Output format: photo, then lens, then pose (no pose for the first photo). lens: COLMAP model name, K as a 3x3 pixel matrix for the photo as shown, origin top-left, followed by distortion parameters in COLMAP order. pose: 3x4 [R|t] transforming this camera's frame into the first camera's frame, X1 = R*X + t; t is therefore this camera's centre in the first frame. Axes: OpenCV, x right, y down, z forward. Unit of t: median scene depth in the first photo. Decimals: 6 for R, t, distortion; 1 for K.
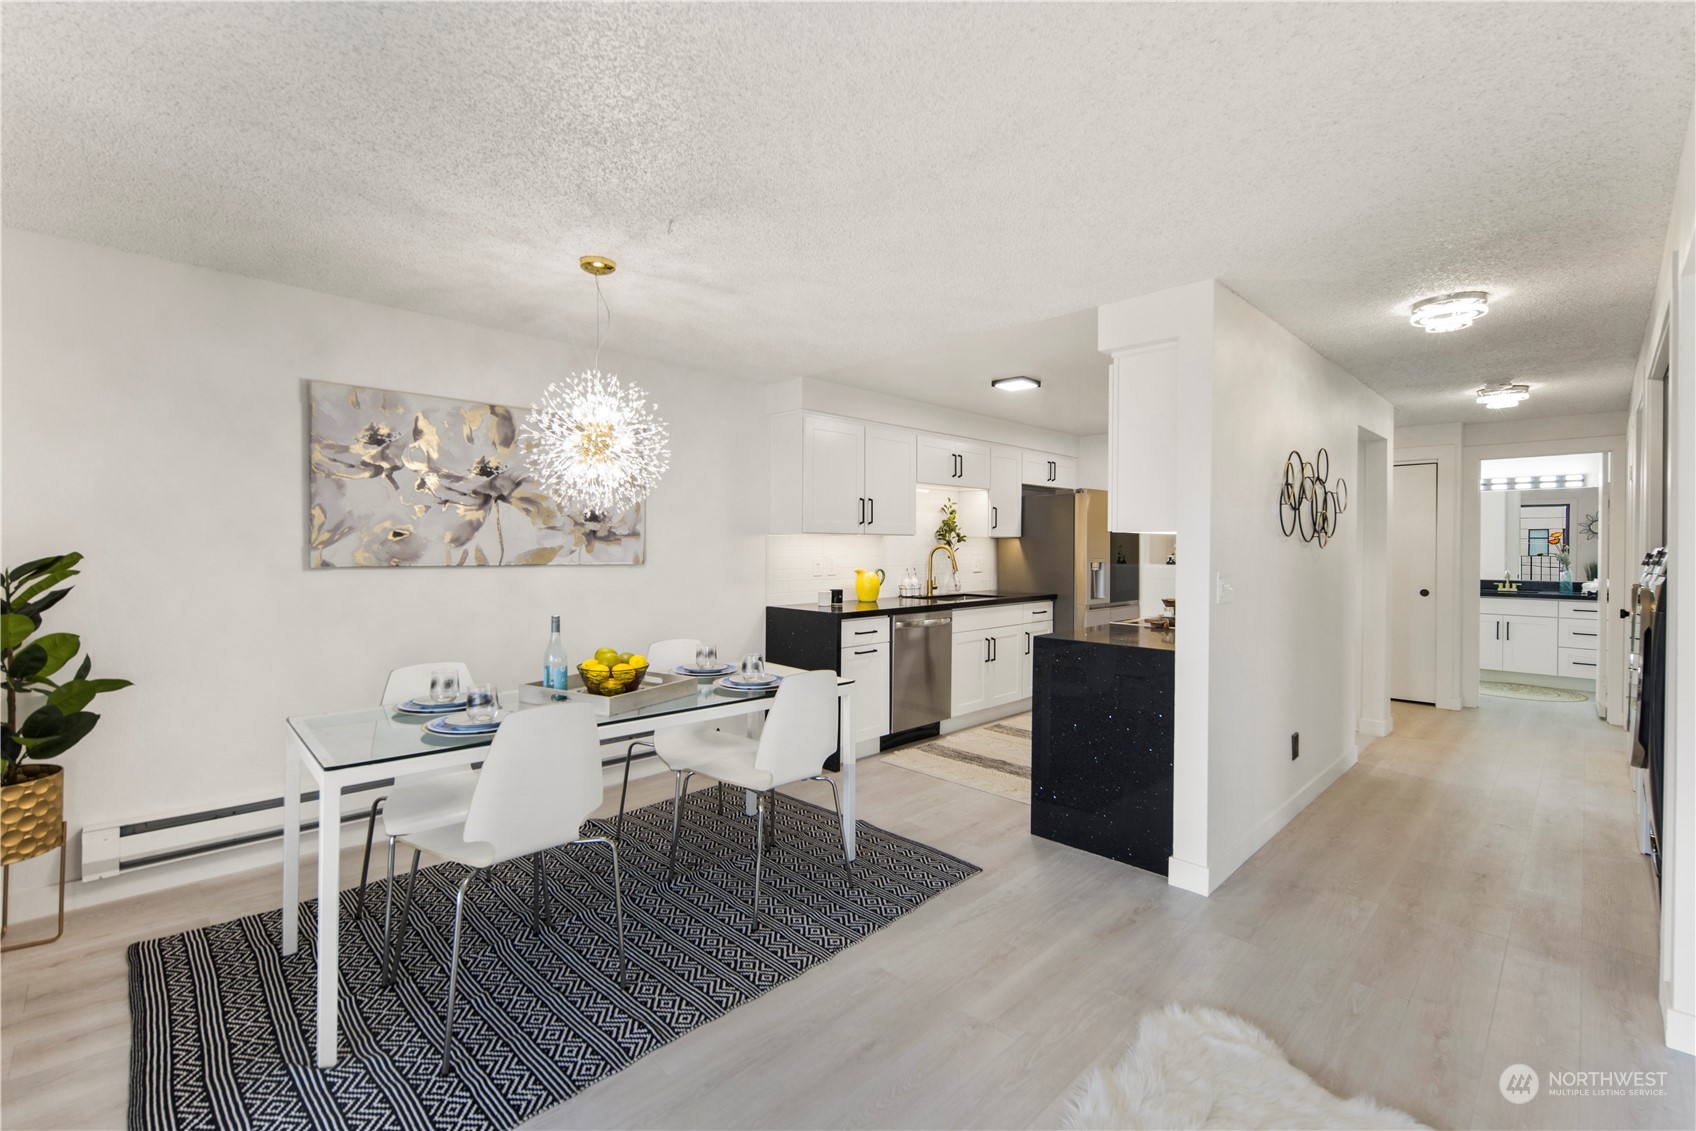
lens RADIAL K [[734.7, 0, 852.5], [0, 734.7, 553.4], [0, 0, 1]] dist [0.010871, -0.004796]
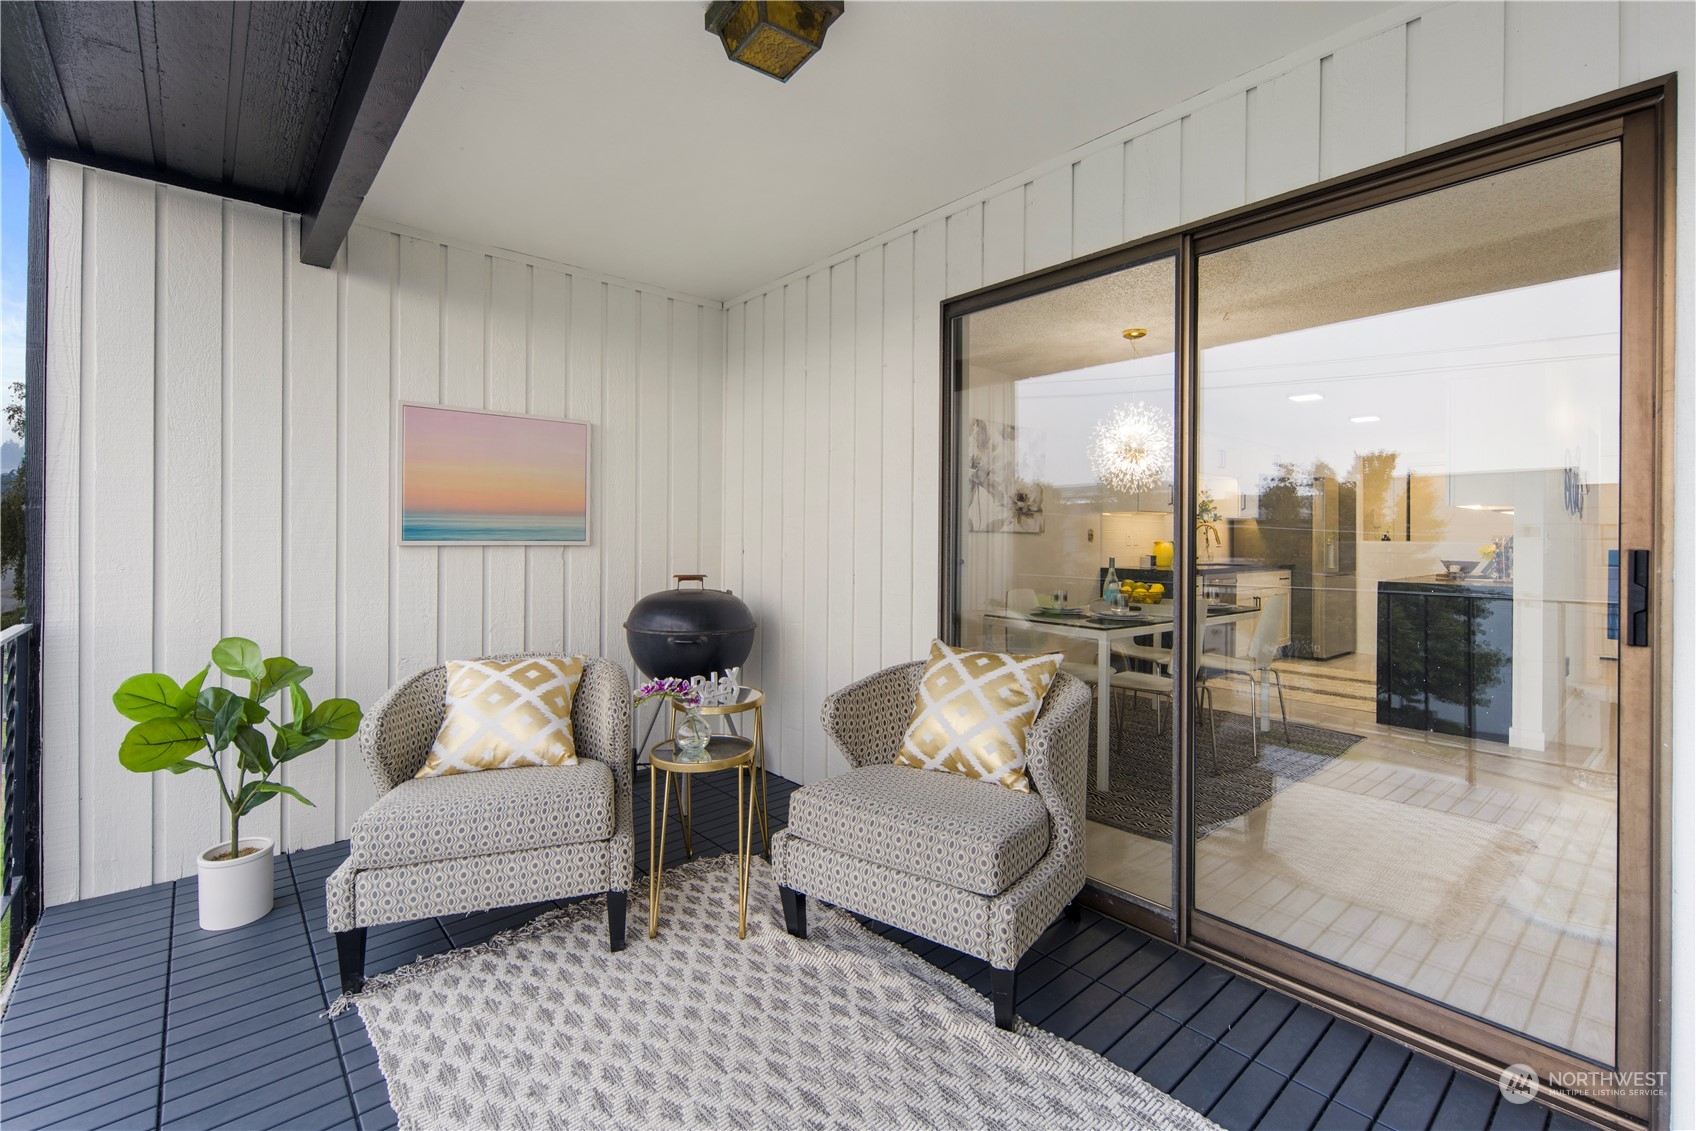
lens RADIAL K [[734.7, 0, 849.0], [0, 734.7, 533.5], [0, 0, 1]] dist [0.010871, -0.004796]
pose [[0.998090, 0.002965, -0.061707, -0.466874], [-0.003902, 0.999879, -0.015059, 0.031671], [0.061655, 0.015271, 0.997981, -0.320382]]
